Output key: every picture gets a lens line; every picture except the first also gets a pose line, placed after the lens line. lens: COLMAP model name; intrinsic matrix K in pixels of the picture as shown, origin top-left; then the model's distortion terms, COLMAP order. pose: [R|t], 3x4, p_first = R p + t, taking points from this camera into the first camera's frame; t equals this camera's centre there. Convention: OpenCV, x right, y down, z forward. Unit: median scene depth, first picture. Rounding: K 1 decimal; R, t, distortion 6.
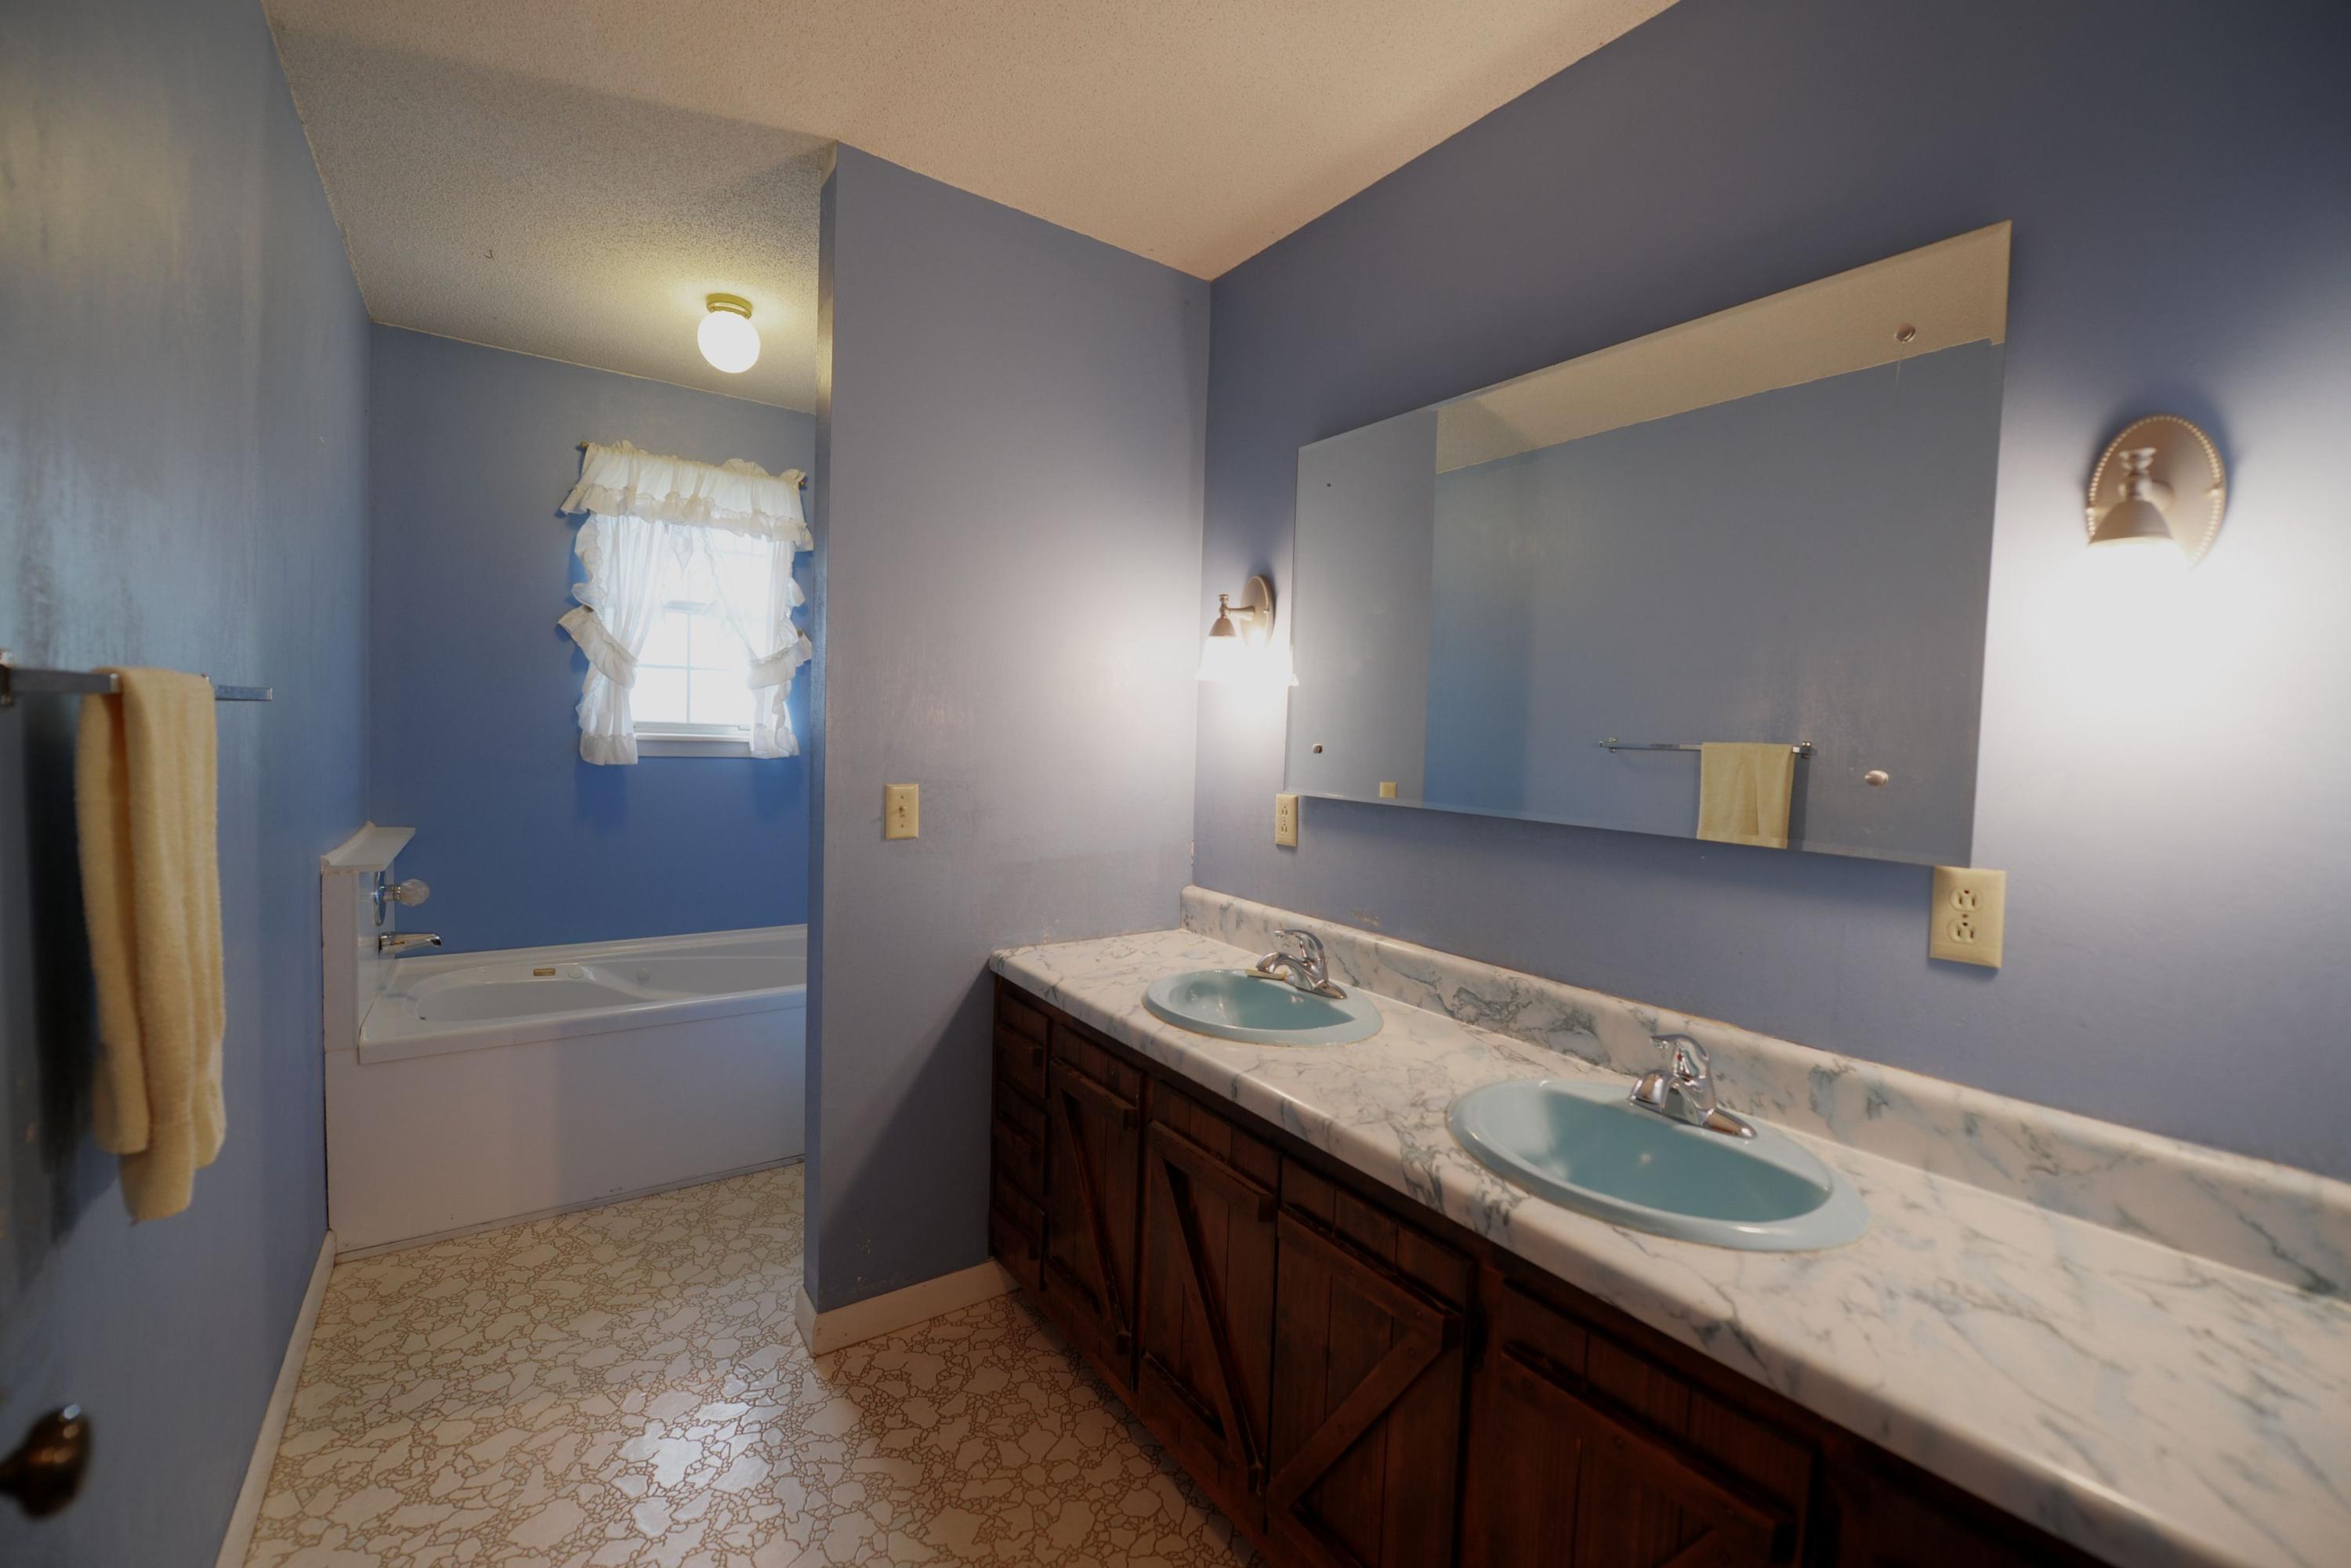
lens RADIAL K [[962.1, 0, 1166.0], [0, 962.1, 778.6], [0, 0, 1]] dist [0.000186, -0.000084]
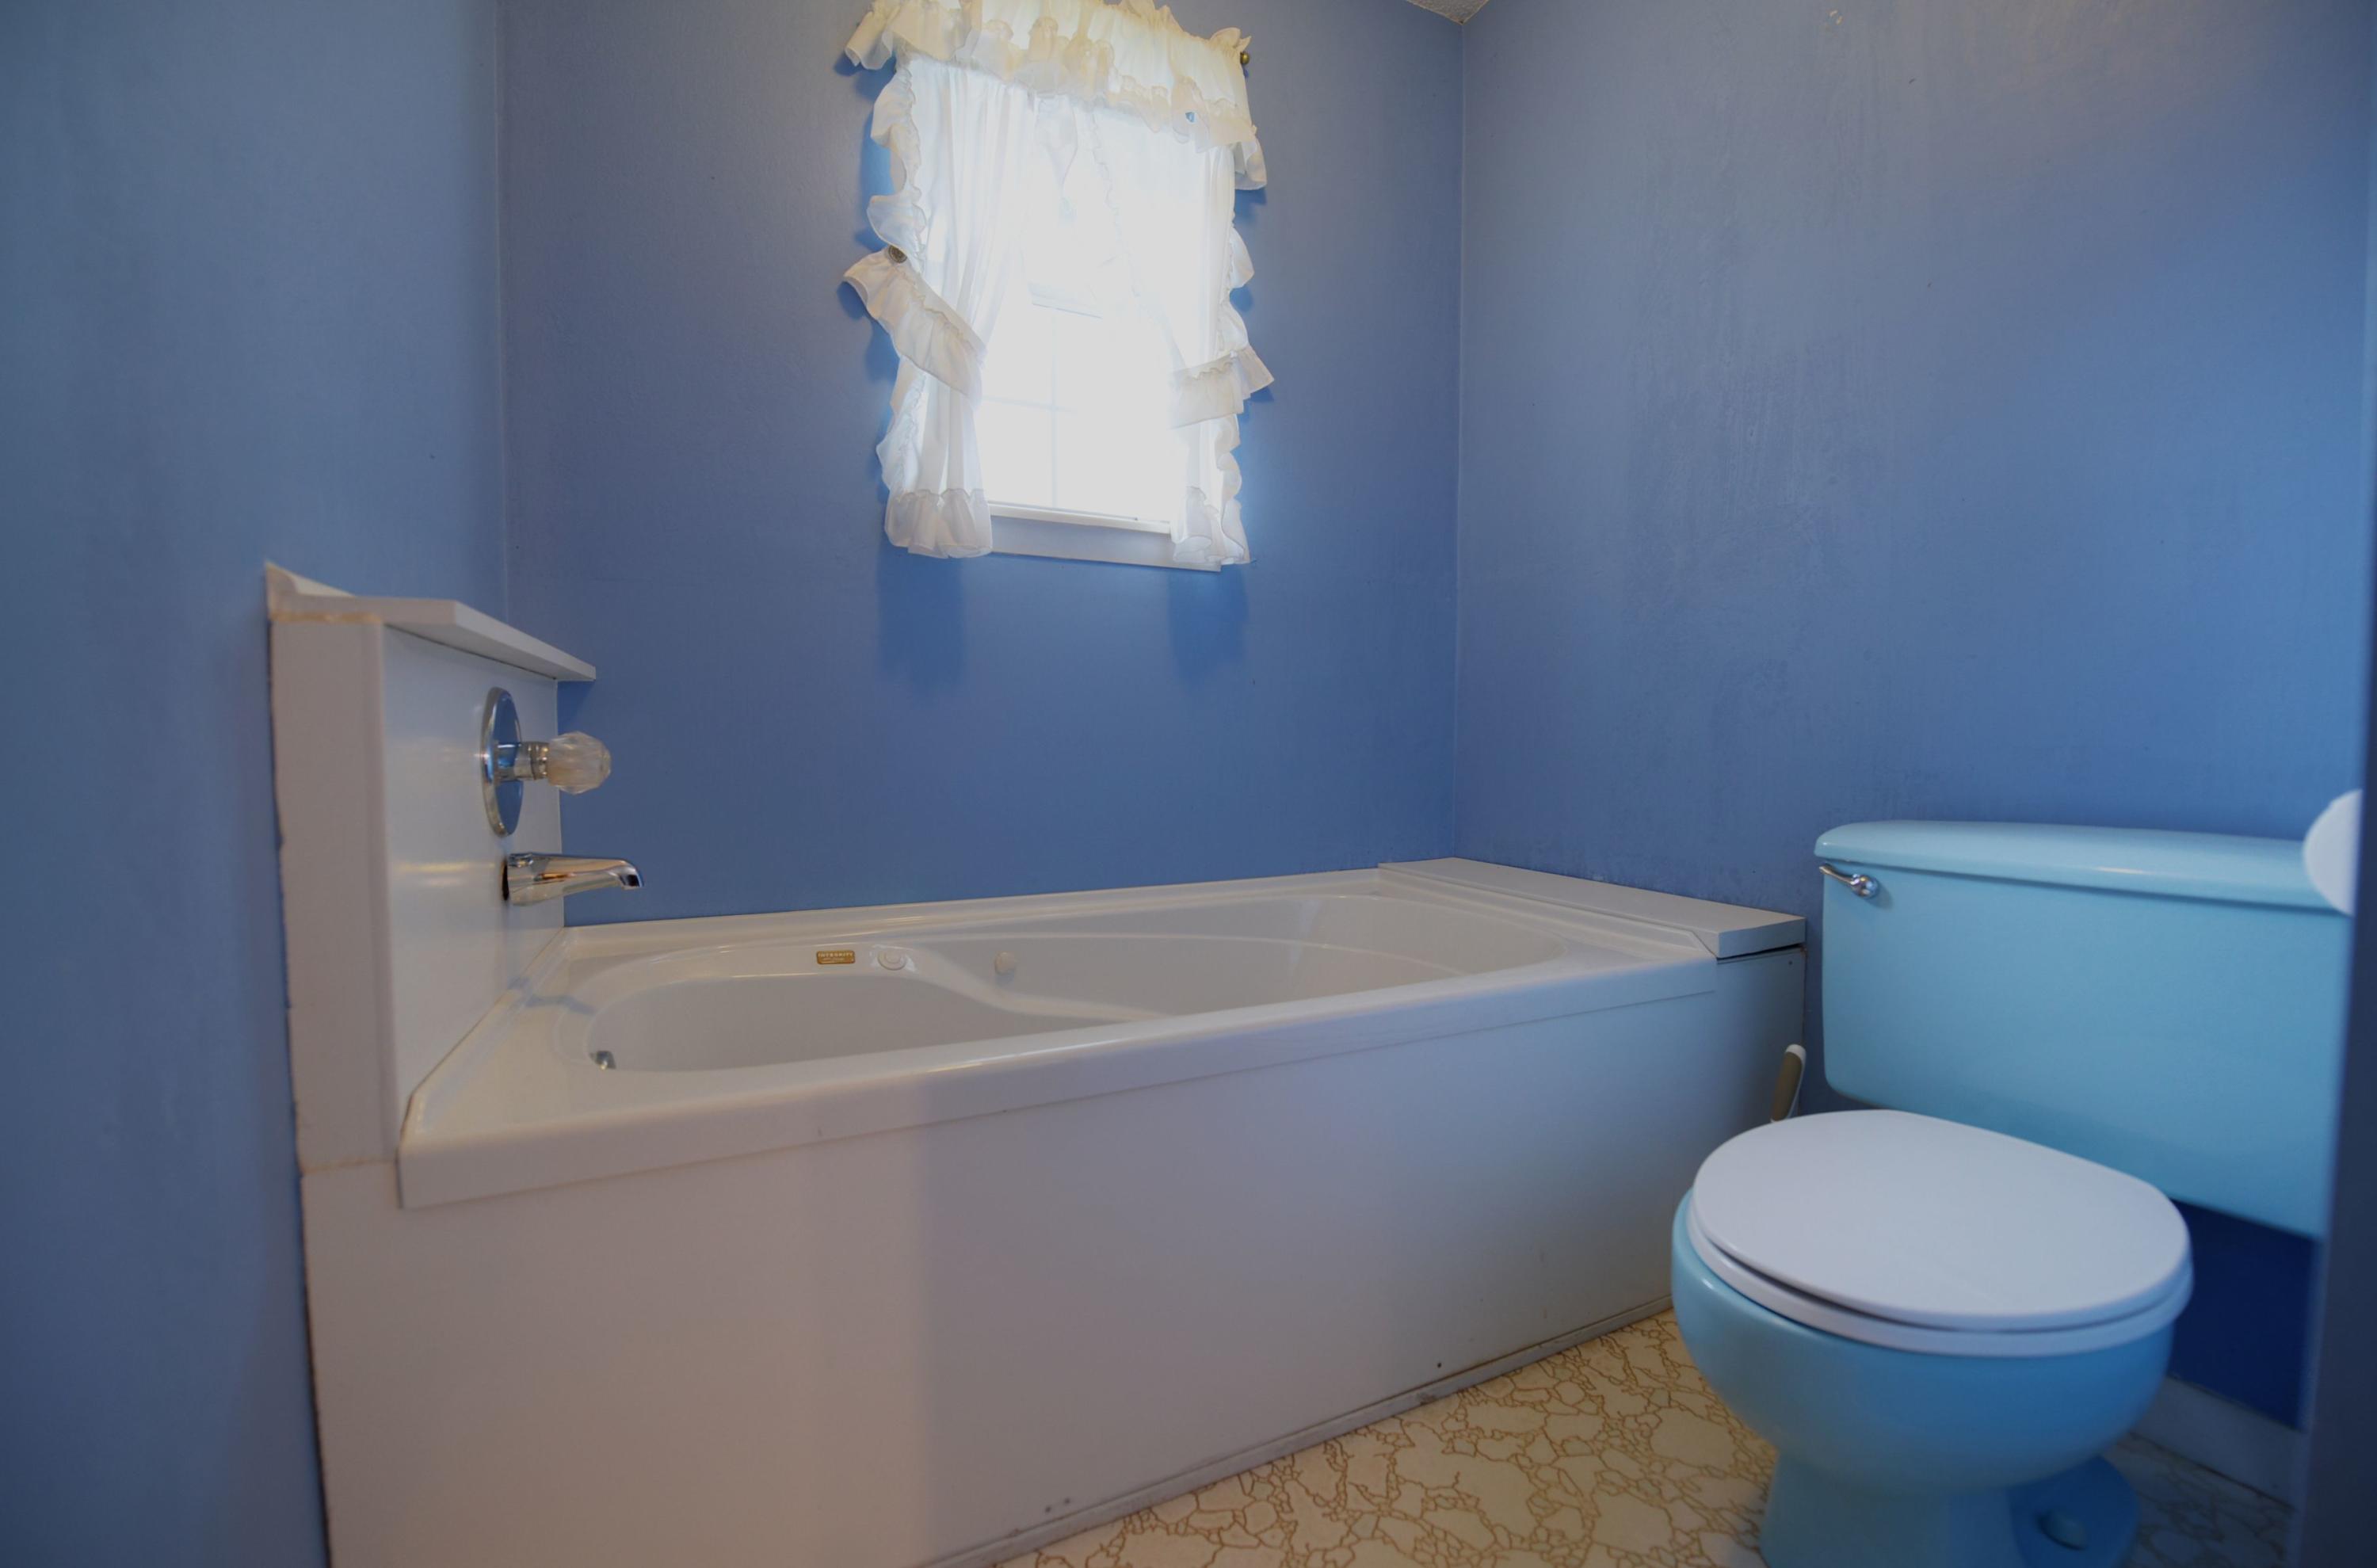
lens RADIAL K [[965.2, 0, 1195.8], [0, 965.2, 793.7], [0, 0, 1]] dist [-0.011533, -0.000134]
pose [[0.988764, -0.020832, -0.148026, -0.372188], [0.021457, 0.999766, 0.002630, 0.114544], [0.147937, -0.005777, 0.988980, 0.514168]]
